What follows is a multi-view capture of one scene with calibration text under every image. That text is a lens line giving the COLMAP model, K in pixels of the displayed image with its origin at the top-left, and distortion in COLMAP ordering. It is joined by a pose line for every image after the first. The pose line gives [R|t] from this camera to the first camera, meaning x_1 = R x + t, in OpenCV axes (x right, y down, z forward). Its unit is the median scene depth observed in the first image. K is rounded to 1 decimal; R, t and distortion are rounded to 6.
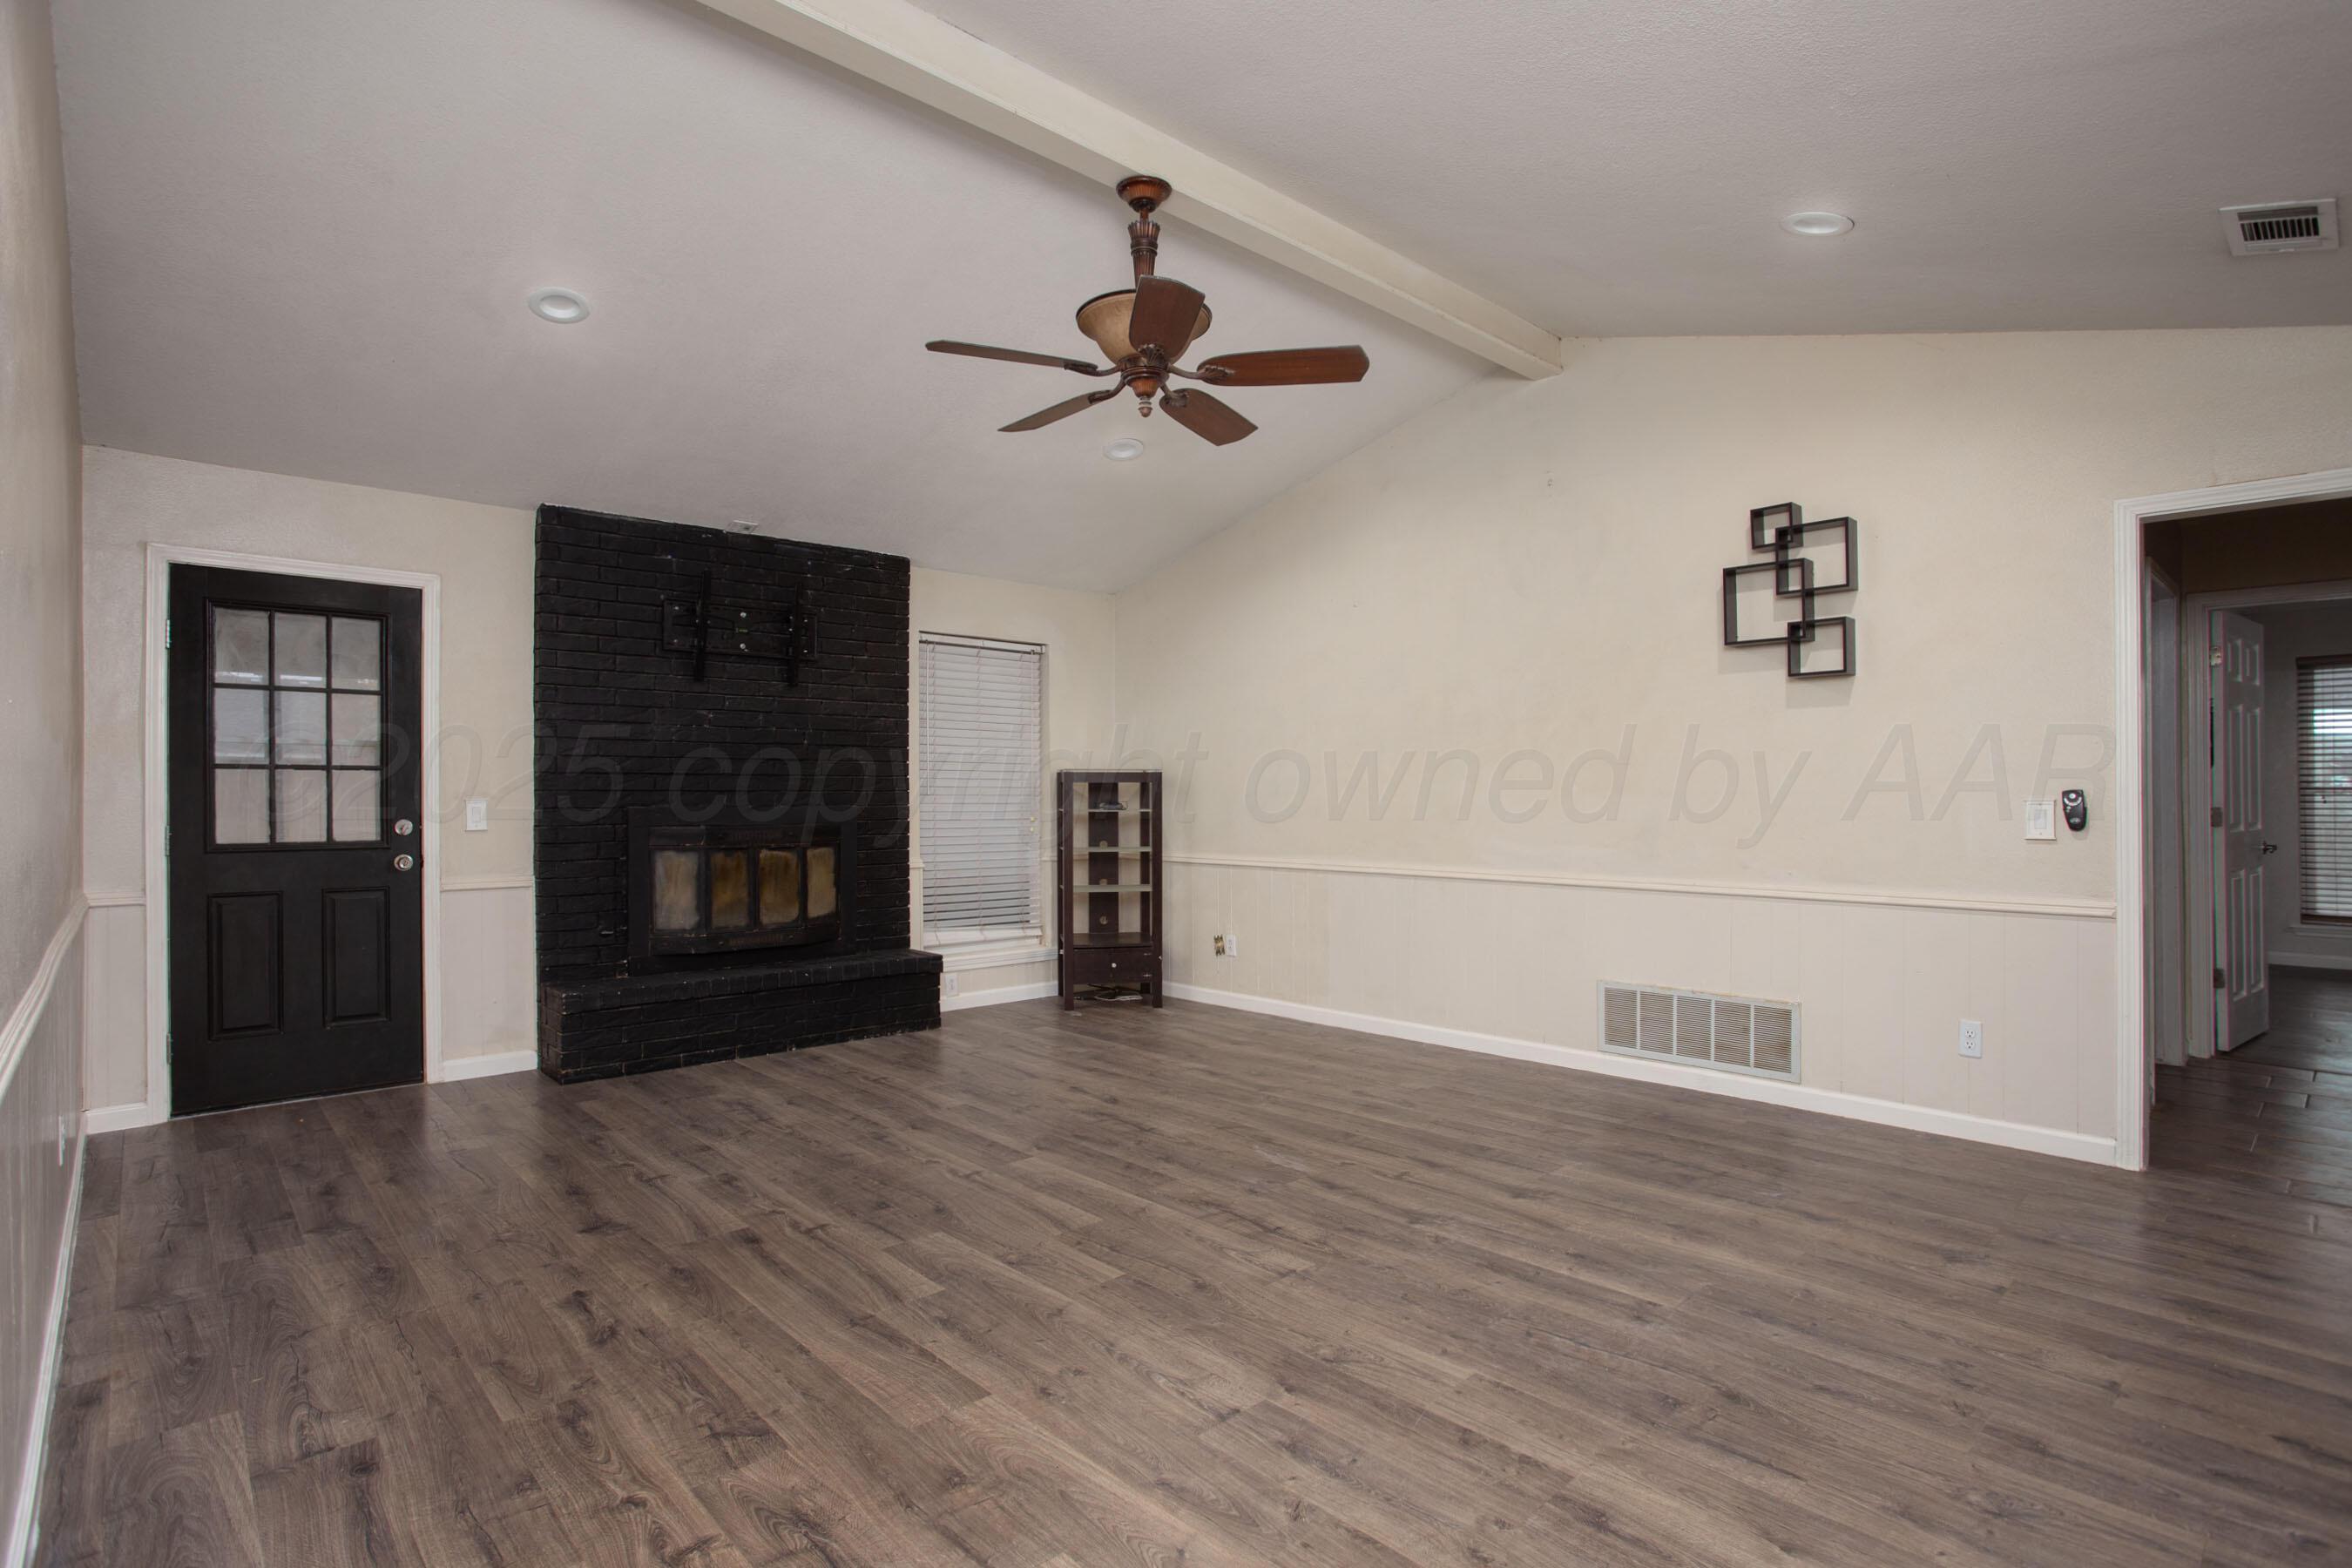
lens RADIAL K [[1134.5, 0, 1176.0], [0, 1134.5, 784.0], [0, 0, 1]] dist [-0.035892, 0.002145]
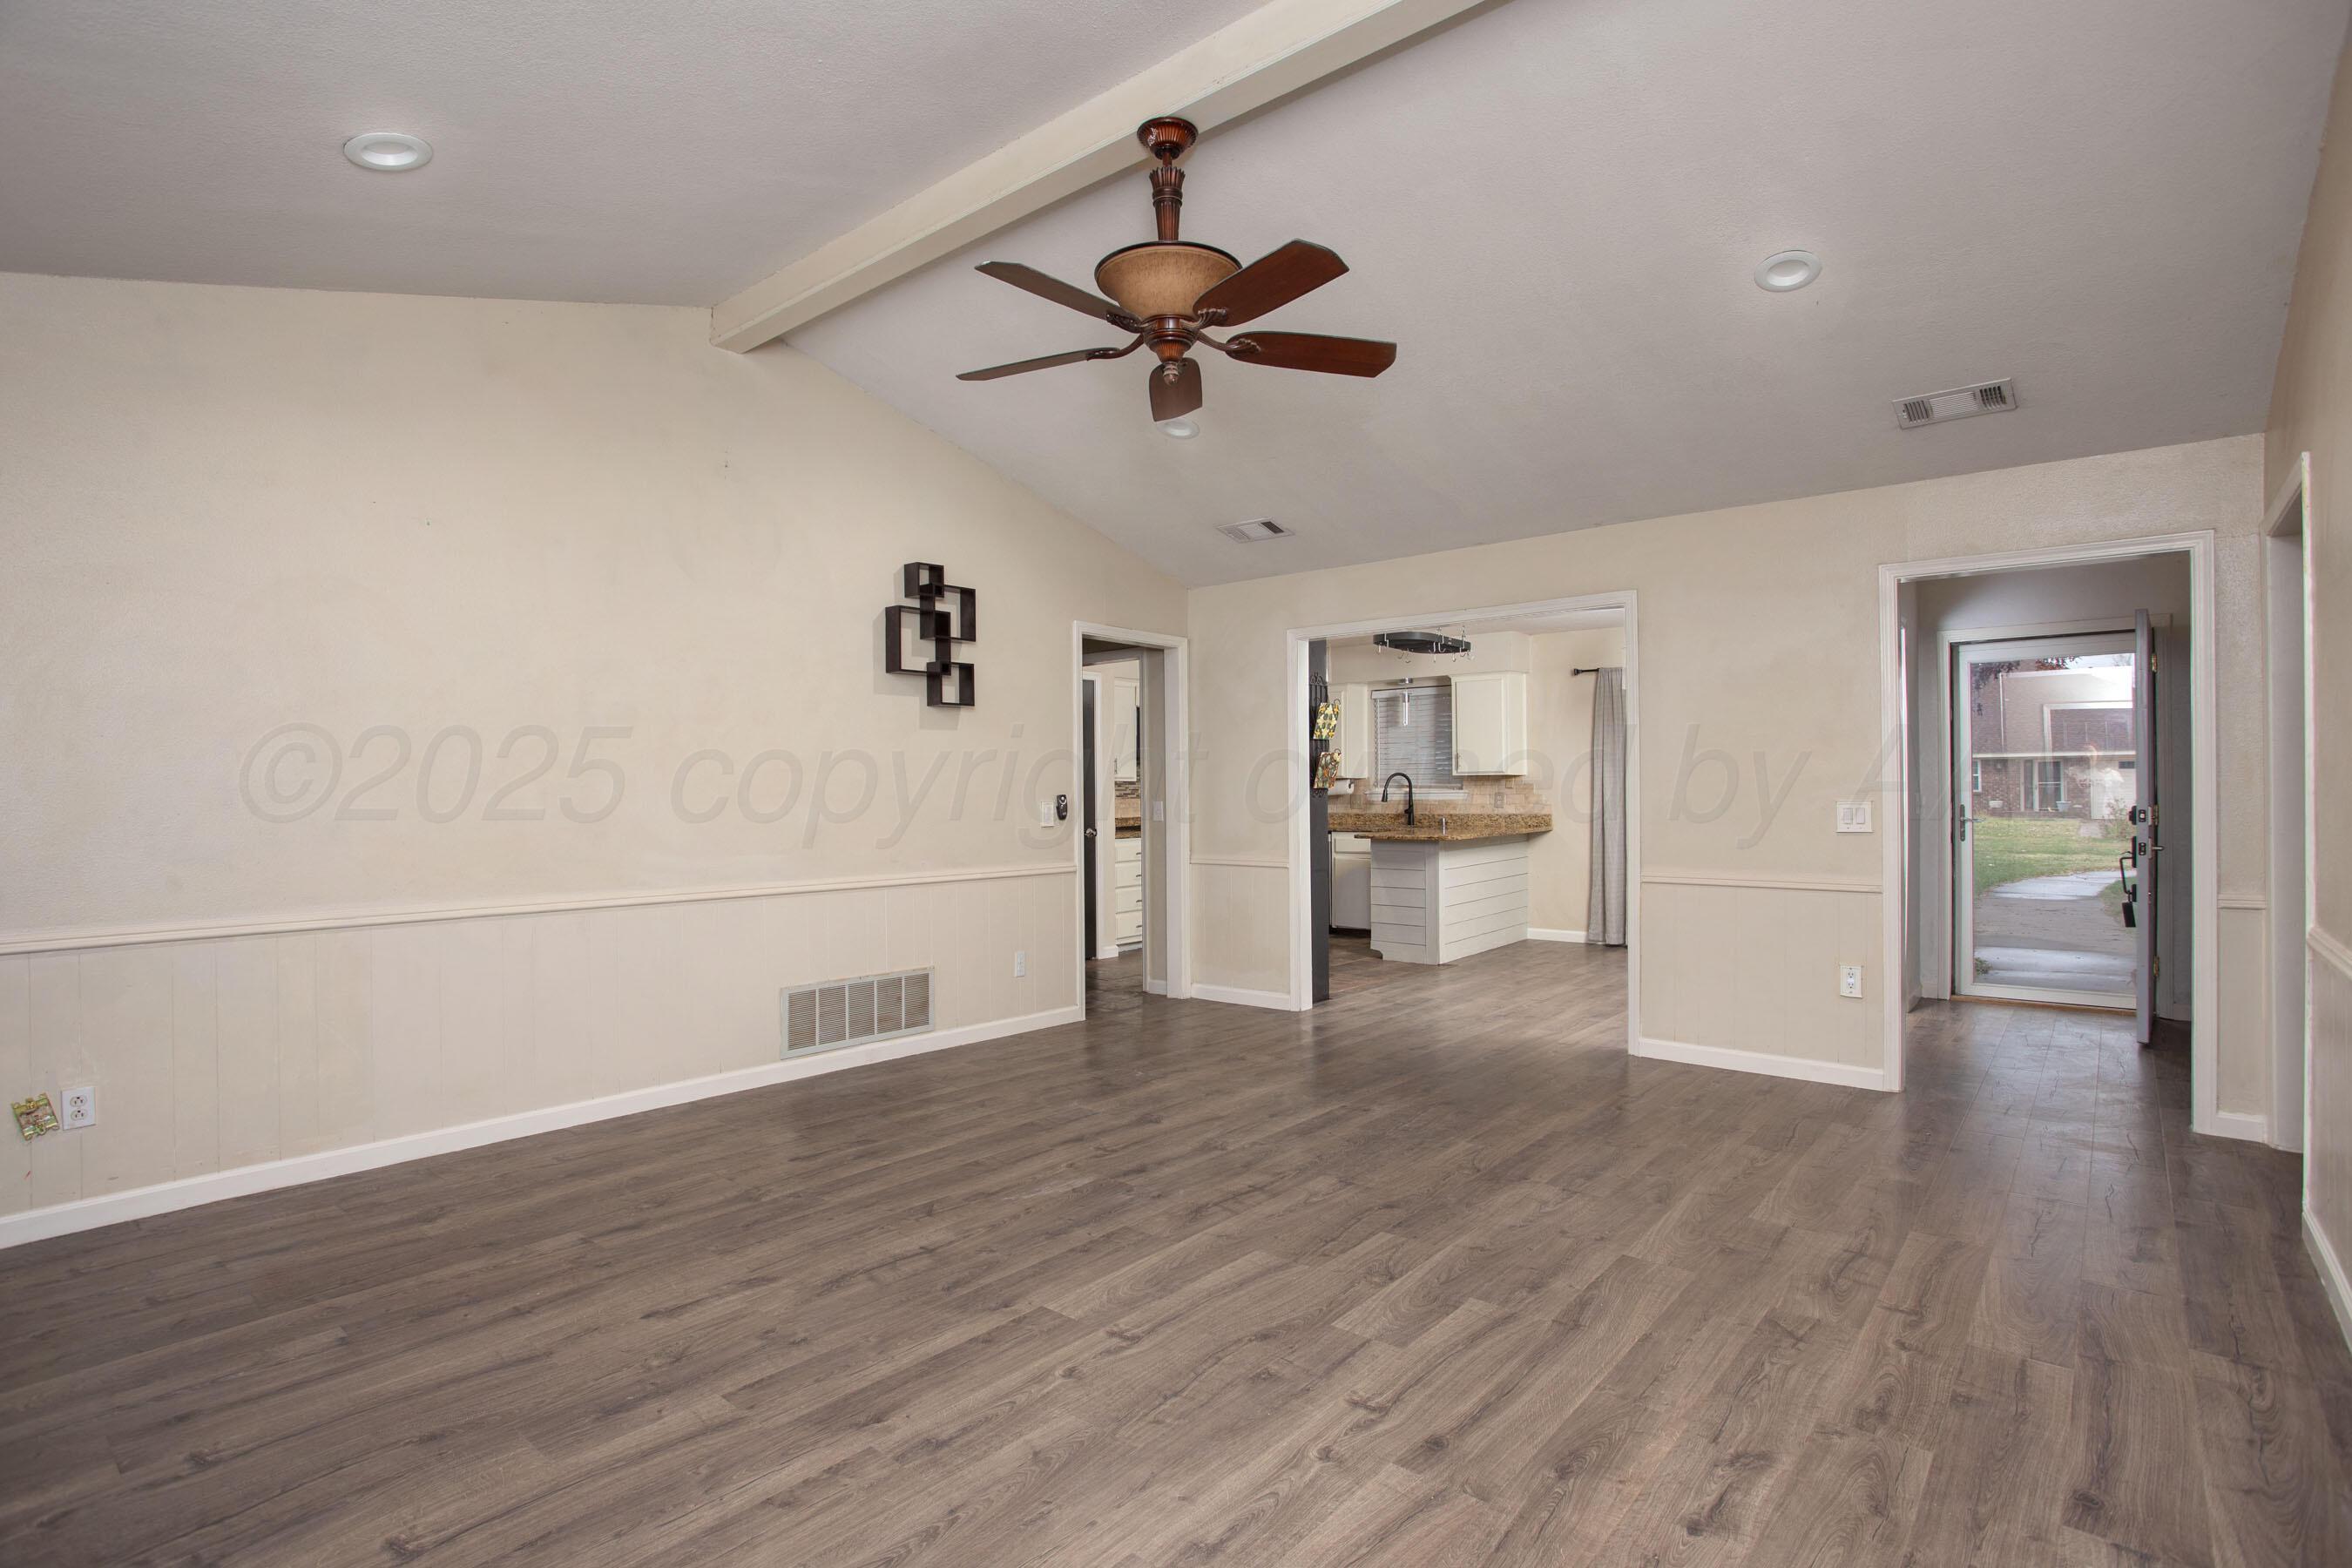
lens RADIAL K [[1167.5, 0, 1169.6], [0, 1167.5, 787.5], [0, 0, 1]] dist [-0.035553, 0.008300]
pose [[-0.130228, 0.015941, 0.991356, -1.017286], [-0.009087, 0.999810, -0.017270, 0.021929], [-0.991442, -0.011257, -0.130059, 1.209156]]
